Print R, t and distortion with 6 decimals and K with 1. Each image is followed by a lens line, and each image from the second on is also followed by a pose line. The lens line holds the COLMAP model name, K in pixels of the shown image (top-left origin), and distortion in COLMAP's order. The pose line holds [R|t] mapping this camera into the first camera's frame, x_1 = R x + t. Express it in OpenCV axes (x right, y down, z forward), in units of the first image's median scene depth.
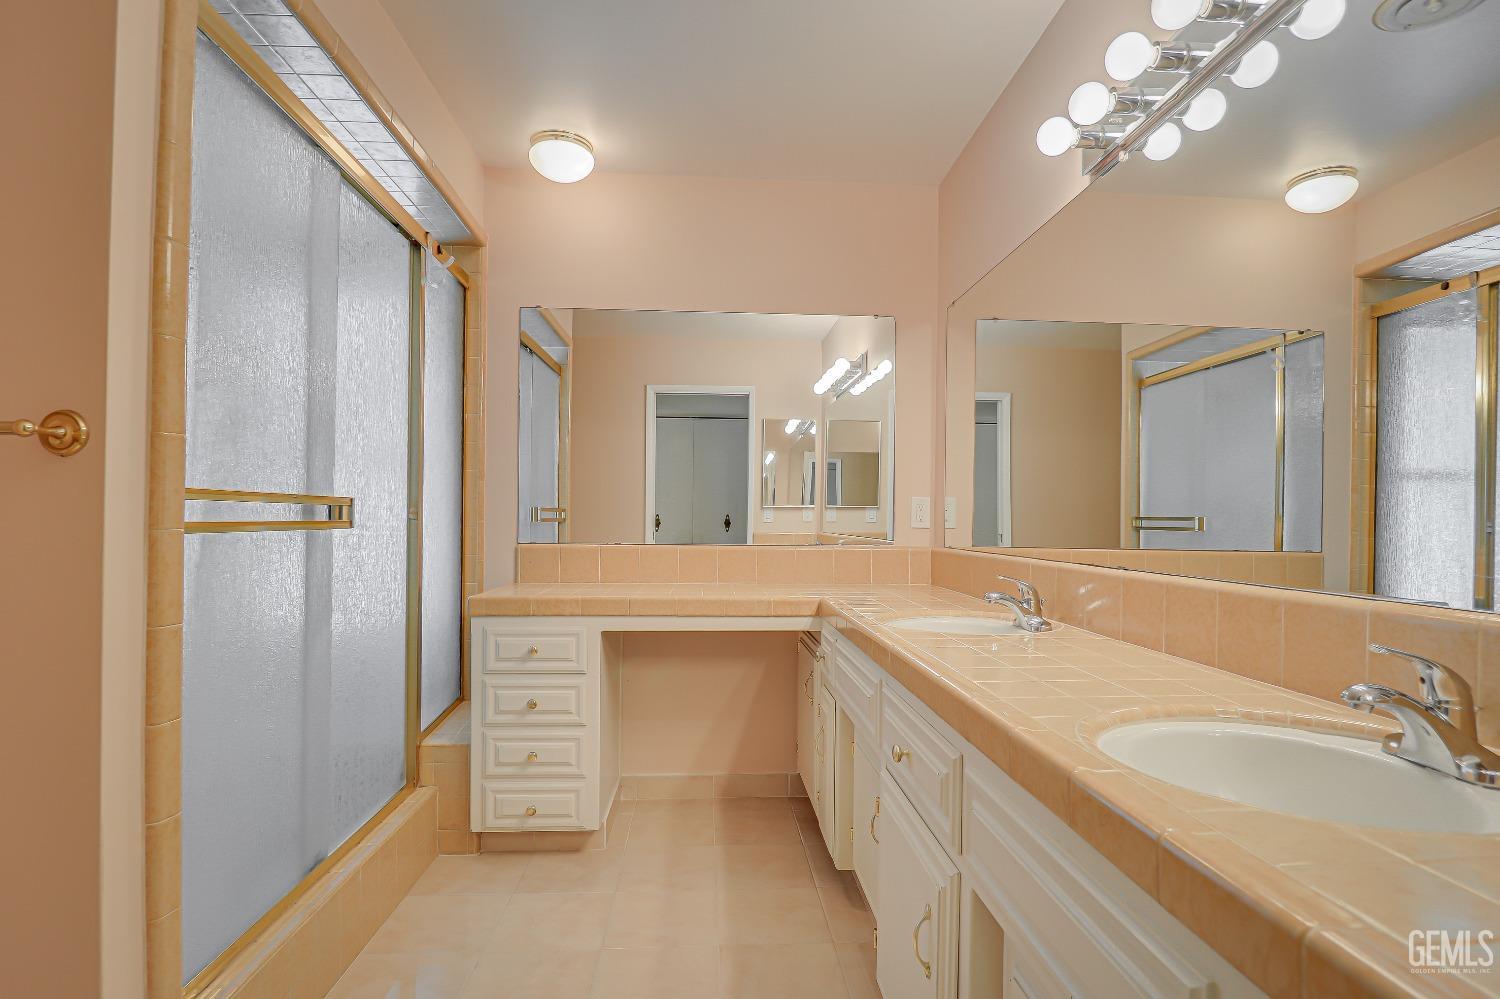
lens RADIAL K [[758.9, 0, 744.1], [0, 758.9, 513.5], [0, 0, 1]] dist [-0.014080, -0.000555]
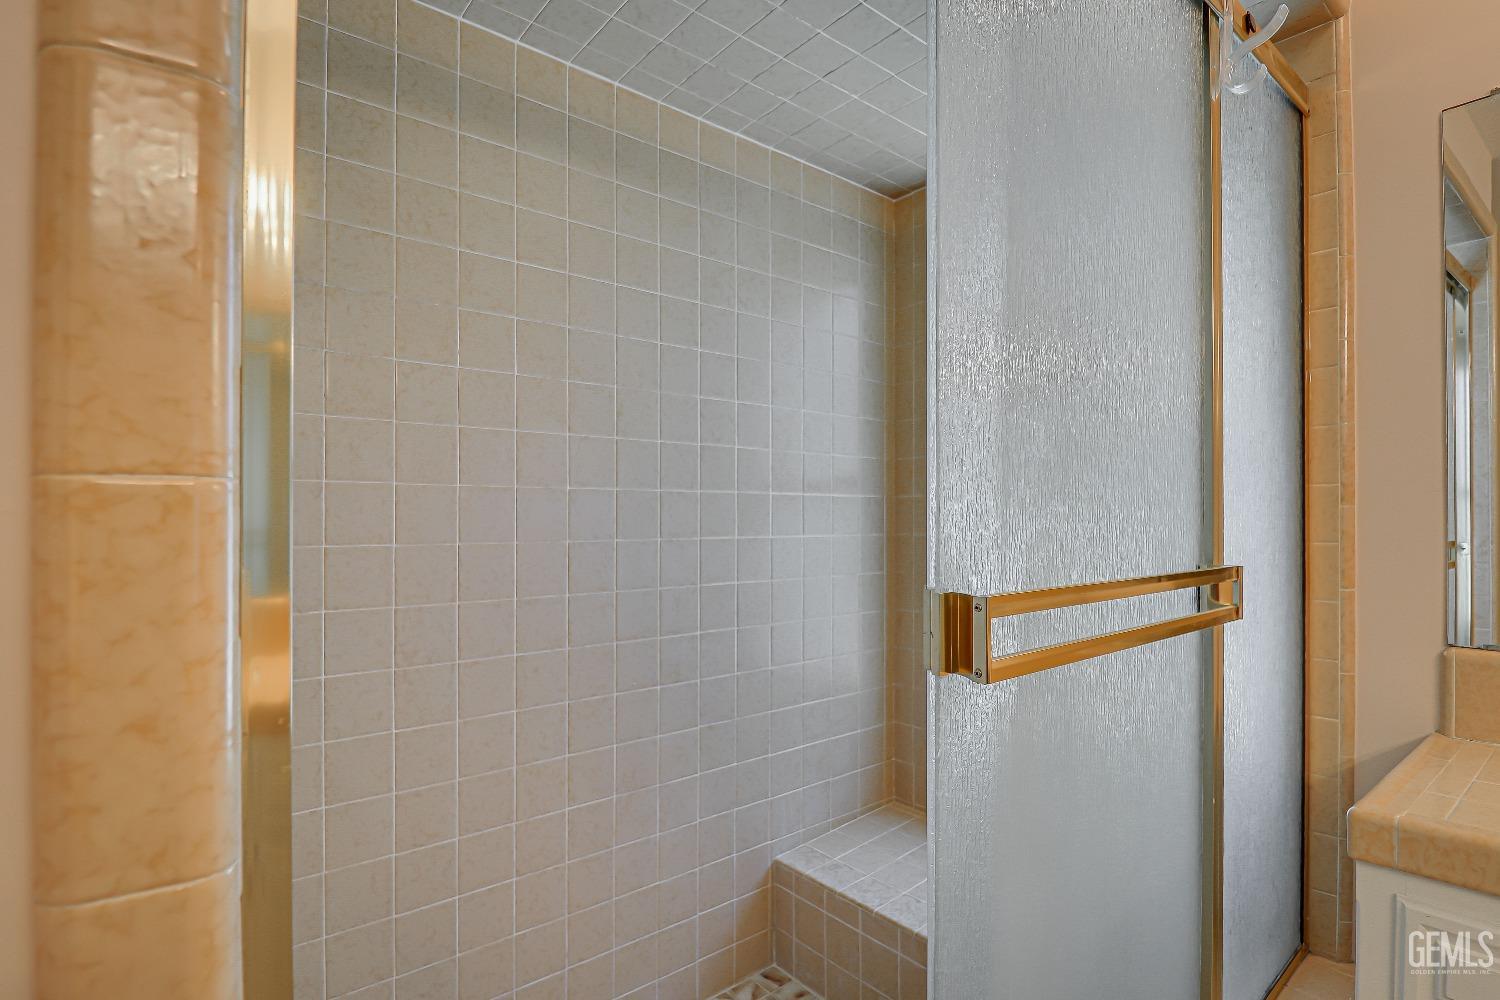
lens RADIAL K [[758.9, 0, 744.1], [0, 758.9, 514.0], [0, 0, 1]] dist [-0.014080, -0.000555]
pose [[0.593803, -0.006201, -0.804586, -0.194232], [0.006575, 0.999974, -0.002854, -0.039608], [0.804583, -0.003595, 0.593829, 0.421119]]
